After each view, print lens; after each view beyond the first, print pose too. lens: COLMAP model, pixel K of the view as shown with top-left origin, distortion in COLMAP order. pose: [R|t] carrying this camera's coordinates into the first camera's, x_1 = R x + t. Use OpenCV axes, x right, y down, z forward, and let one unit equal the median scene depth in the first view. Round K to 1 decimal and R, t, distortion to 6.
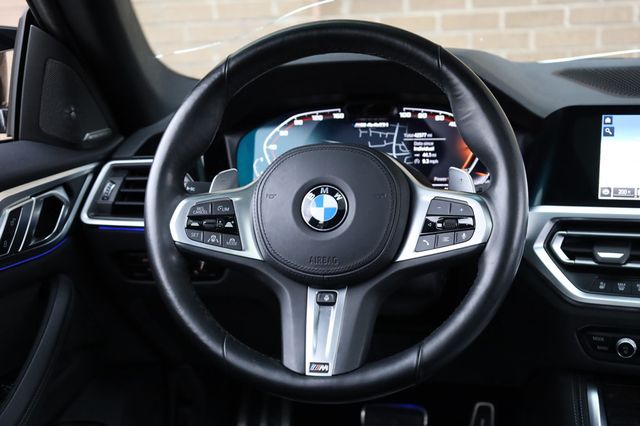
lens RADIAL K [[924.6, 0, 318.8], [0, 924.6, 212.8], [0, 0, 1]] dist [-0.029348, 0.000000]
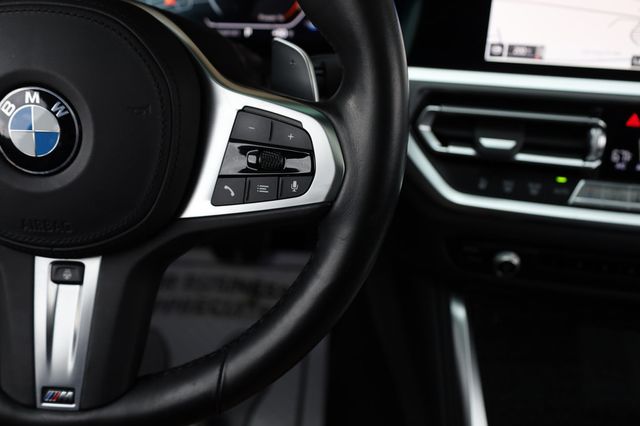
lens RADIAL K [[633.6, 0, 320.8], [0, 633.6, 208.5], [0, 0, 1]] dist [0.031617, 0.000000]
pose [[0.984450, -0.052071, 0.167773, 0.090777], [-0.012259, 0.932366, 0.361307, -0.085951], [-0.175239, -0.357746, 0.917229, 0.540506]]
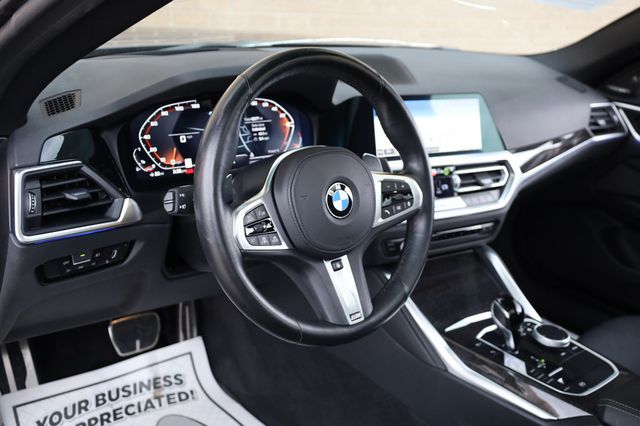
lens RADIAL K [[652.2, 0, 320.2], [0, 652.2, 212.4], [0, 0, 1]] dist [0.010260, 0.000000]
pose [[0.611408, -0.187316, 0.768826, -0.637397], [0.043876, 0.978109, 0.203413, -0.155567], [-0.790098, -0.090635, 0.606242, 0.404314]]
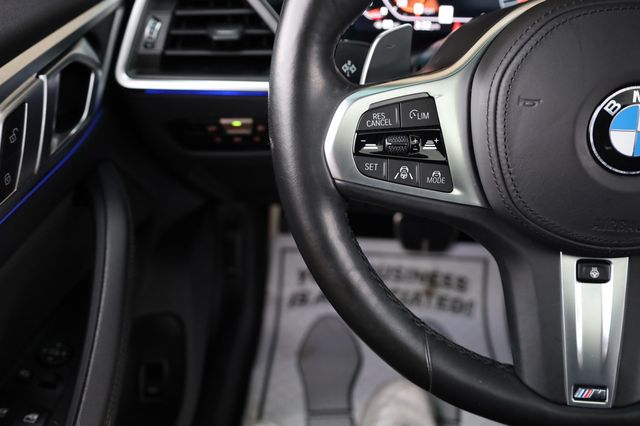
lens RADIAL K [[598.4, 0, 318.4], [0, 598.4, 210.0], [0, 0, 1]] dist [-0.041380, 0.000000]
pose [[0.989848, -0.044881, 0.134858, -0.194502], [-0.009663, 0.925388, 0.378897, -0.078088], [-0.141801, -0.376354, 0.915560, 0.611544]]
